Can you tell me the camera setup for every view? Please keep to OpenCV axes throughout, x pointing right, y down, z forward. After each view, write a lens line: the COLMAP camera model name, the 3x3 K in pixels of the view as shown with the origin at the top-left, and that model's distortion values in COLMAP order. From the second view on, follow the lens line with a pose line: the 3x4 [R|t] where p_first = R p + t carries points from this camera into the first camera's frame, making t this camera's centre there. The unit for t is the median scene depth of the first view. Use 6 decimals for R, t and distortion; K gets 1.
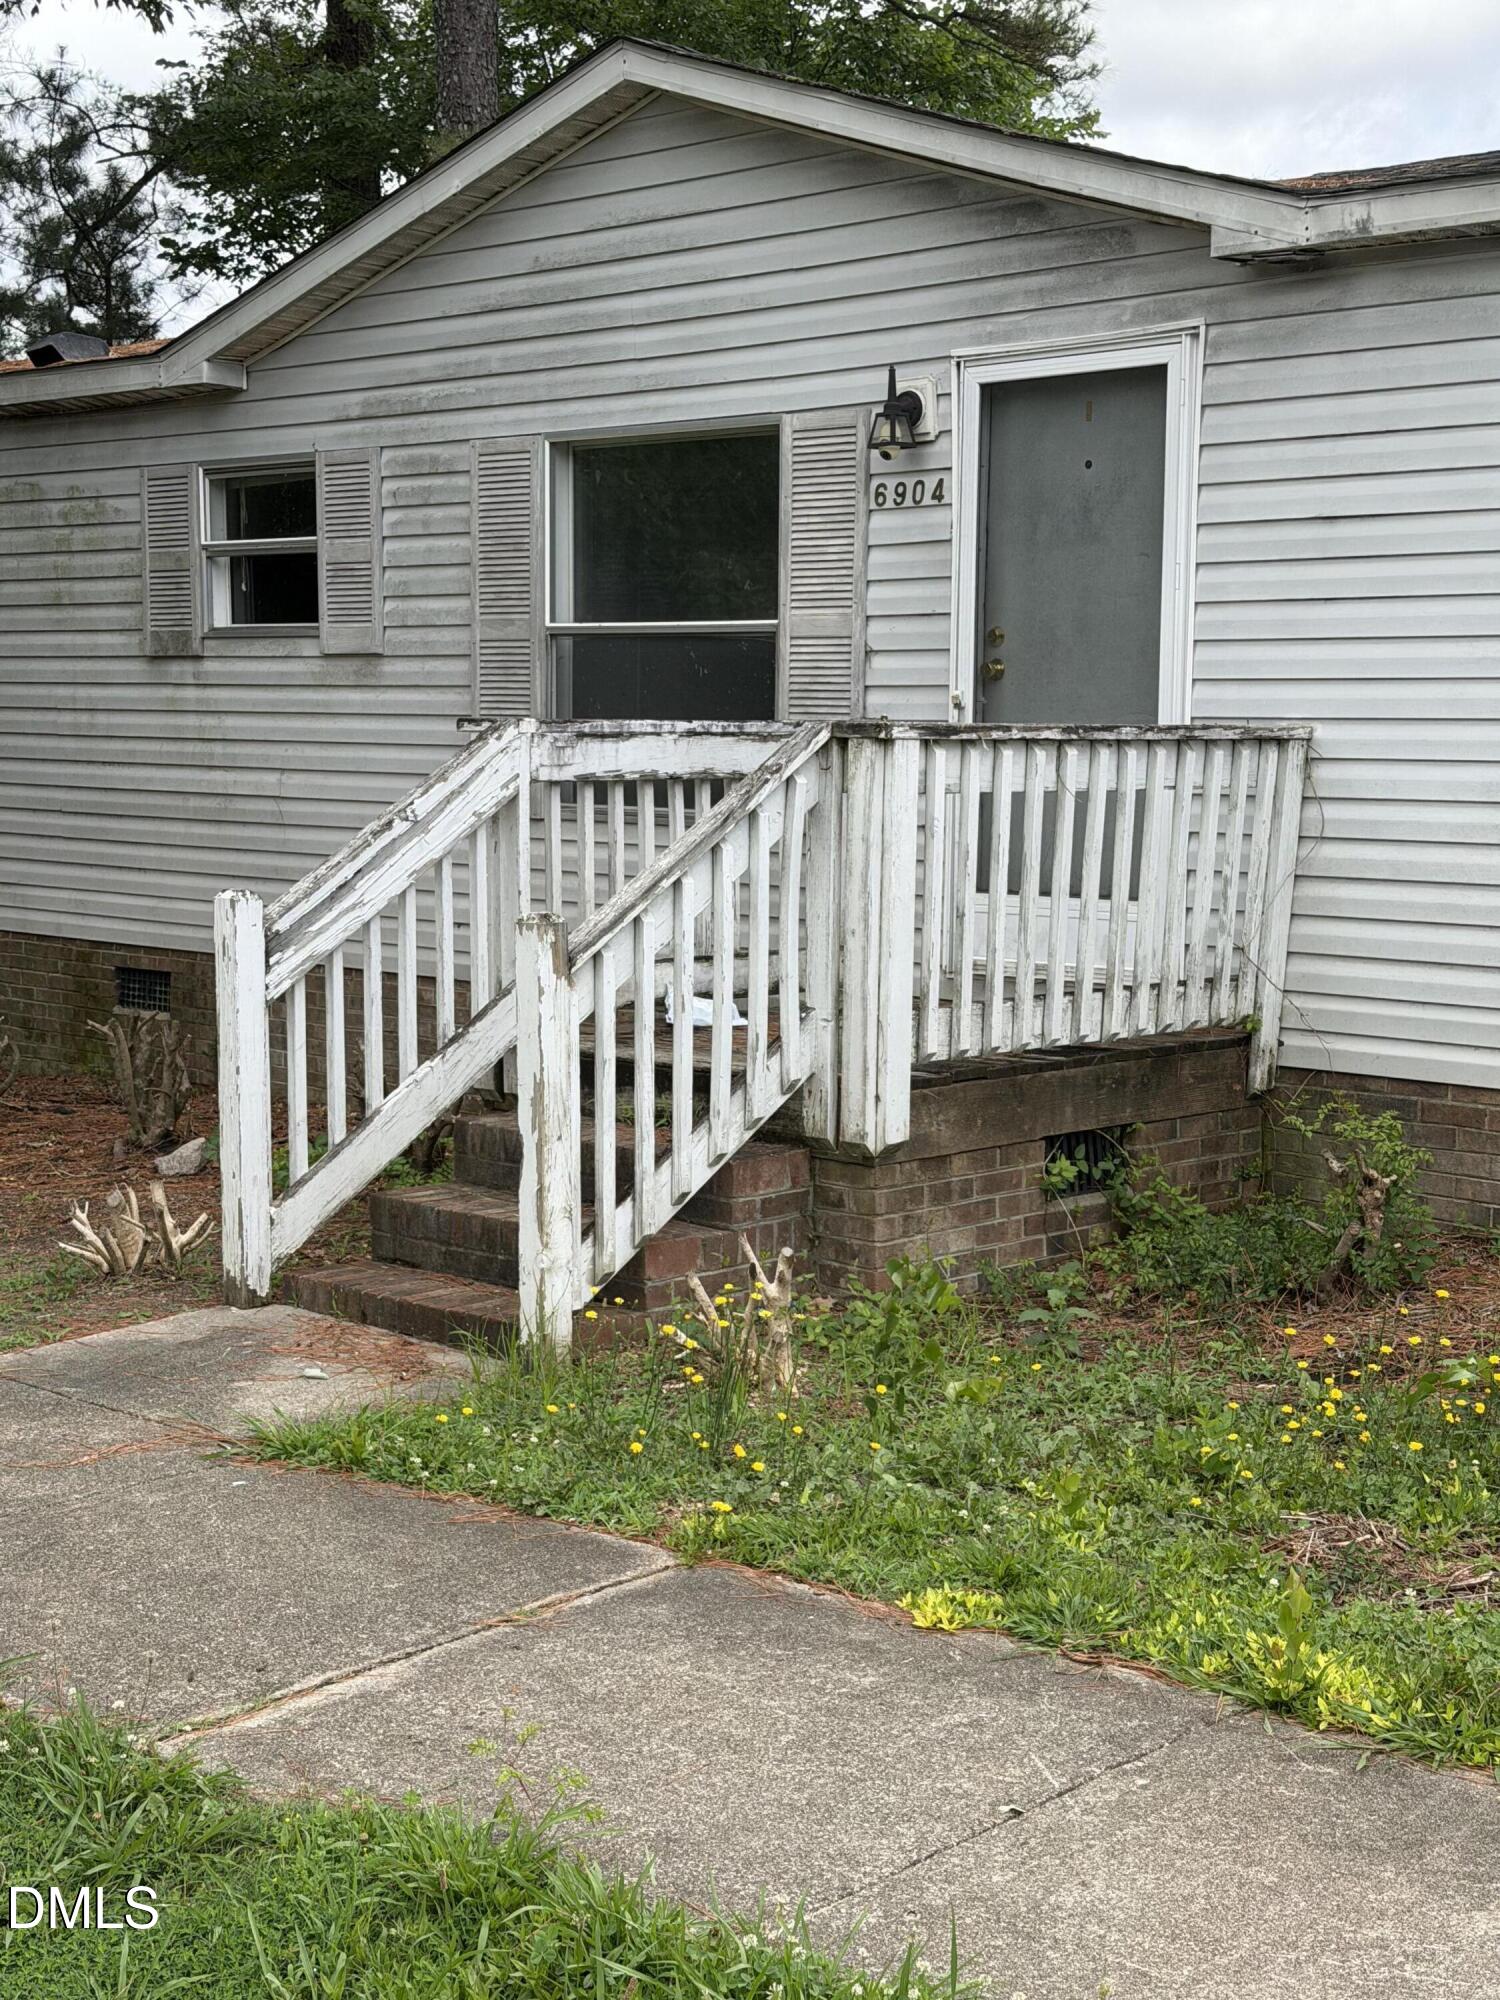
lens RADIAL K [[2815.6, 0, 749.4], [0, 2815.6, 1005.5], [0, 0, 1]] dist [0.066982, 0.000000]
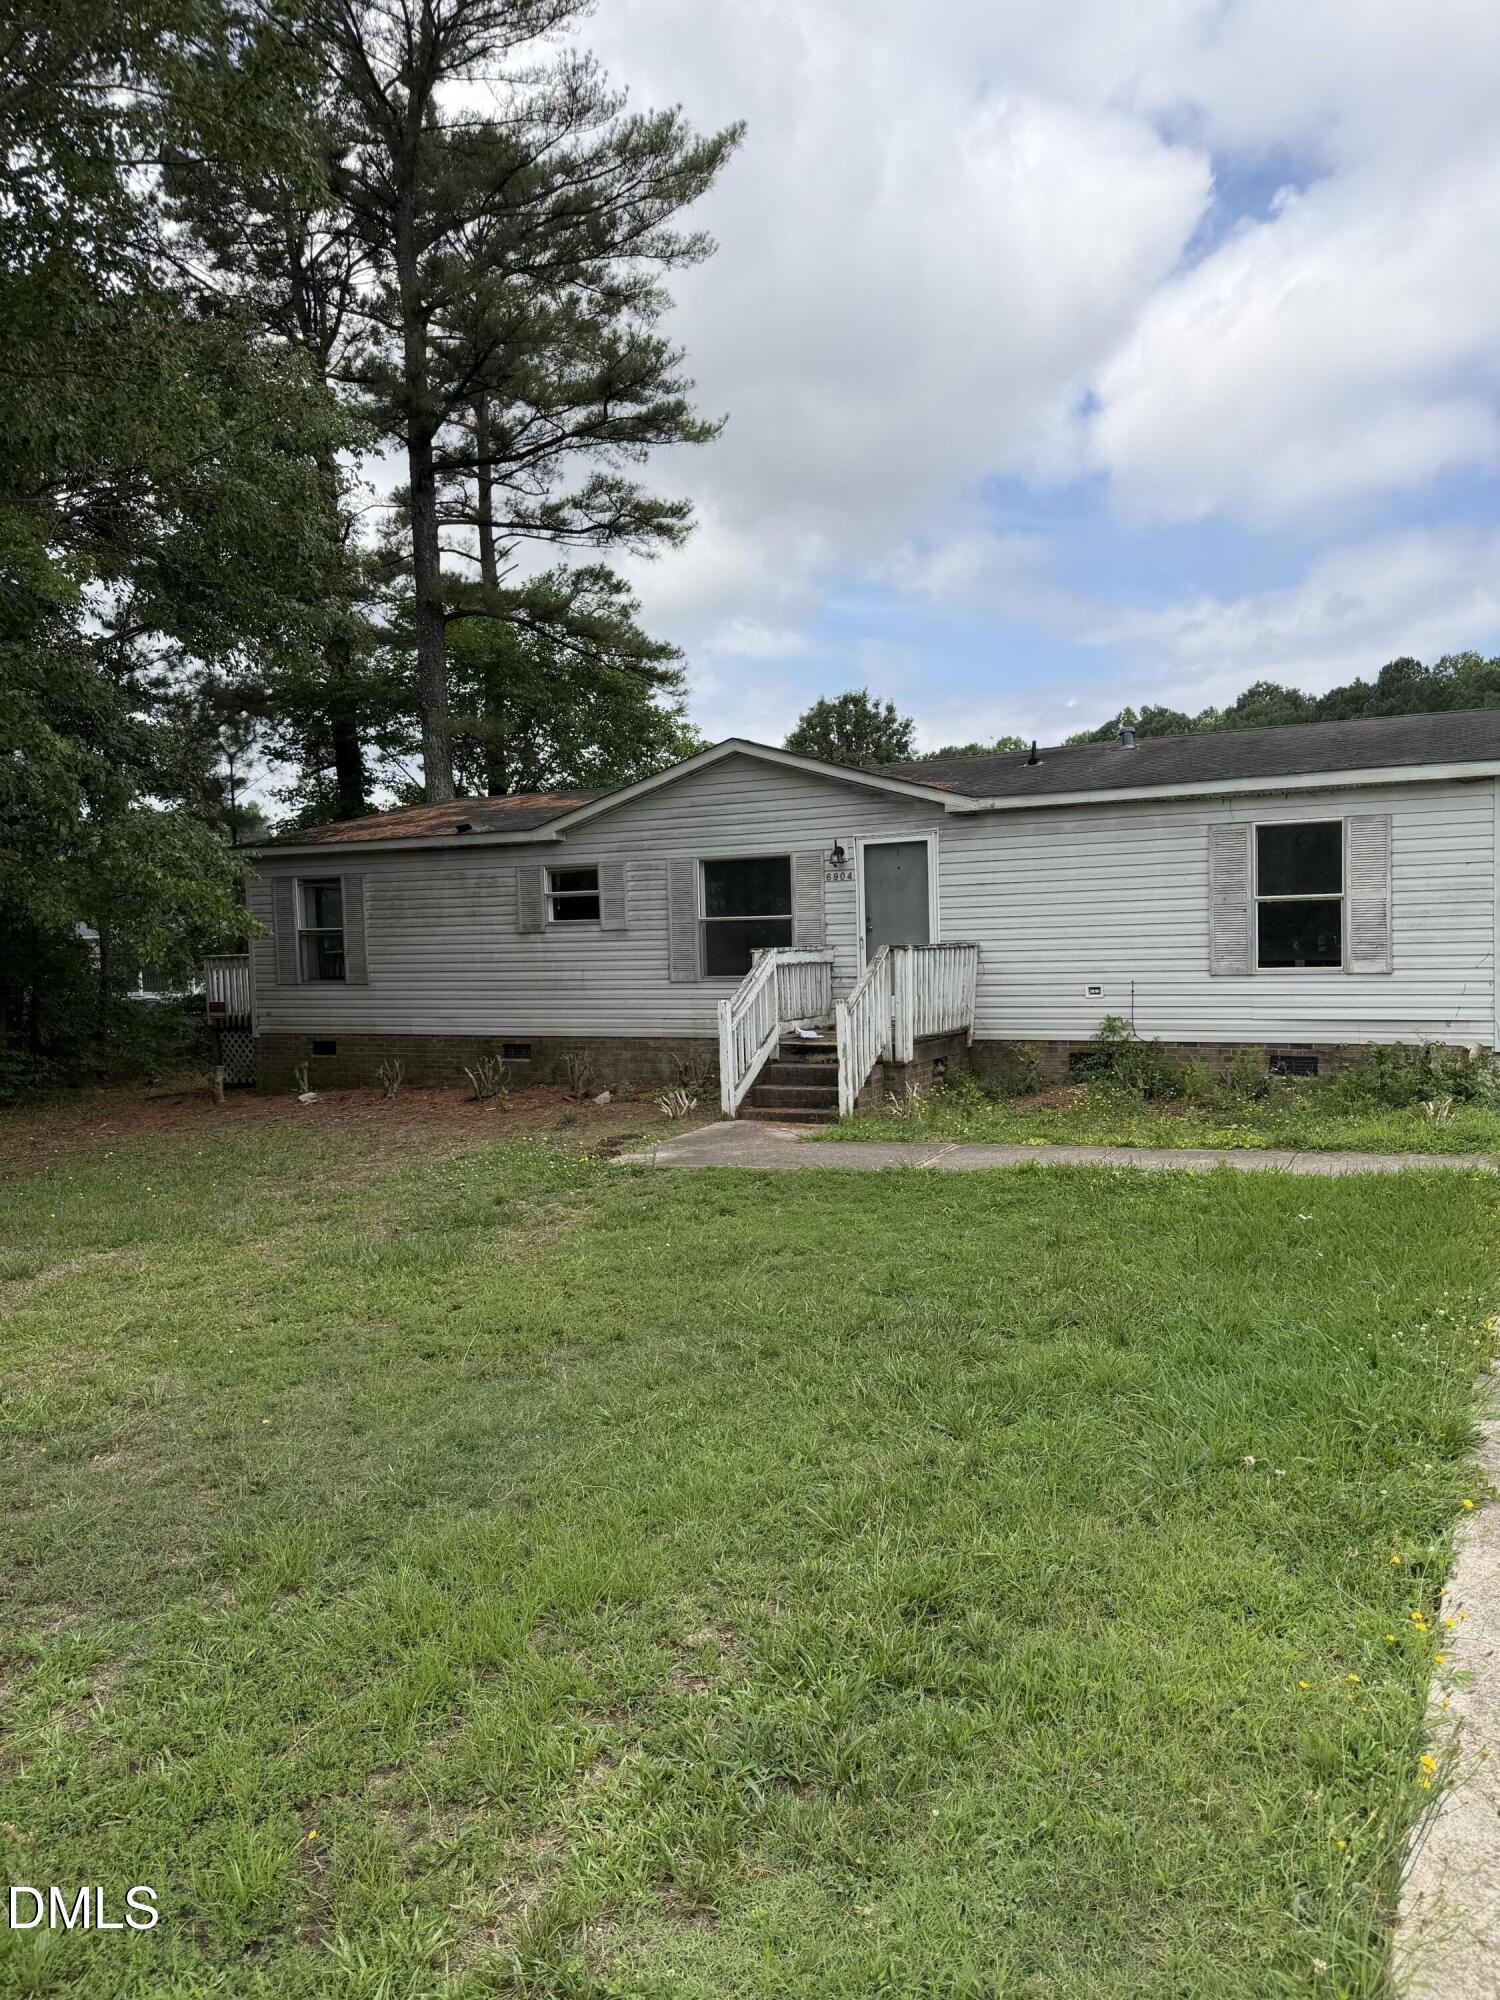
lens RADIAL K [[1399.1, 0, 750.4], [0, 1399.1, 994.3], [0, 0, 1]] dist [0.002749, 0.000060]
pose [[0.957584, -0.044165, 0.284750, -0.508893], [0.063007, 0.996364, -0.057349, 0.042339], [-0.281182, 0.072858, 0.956885, -0.519986]]
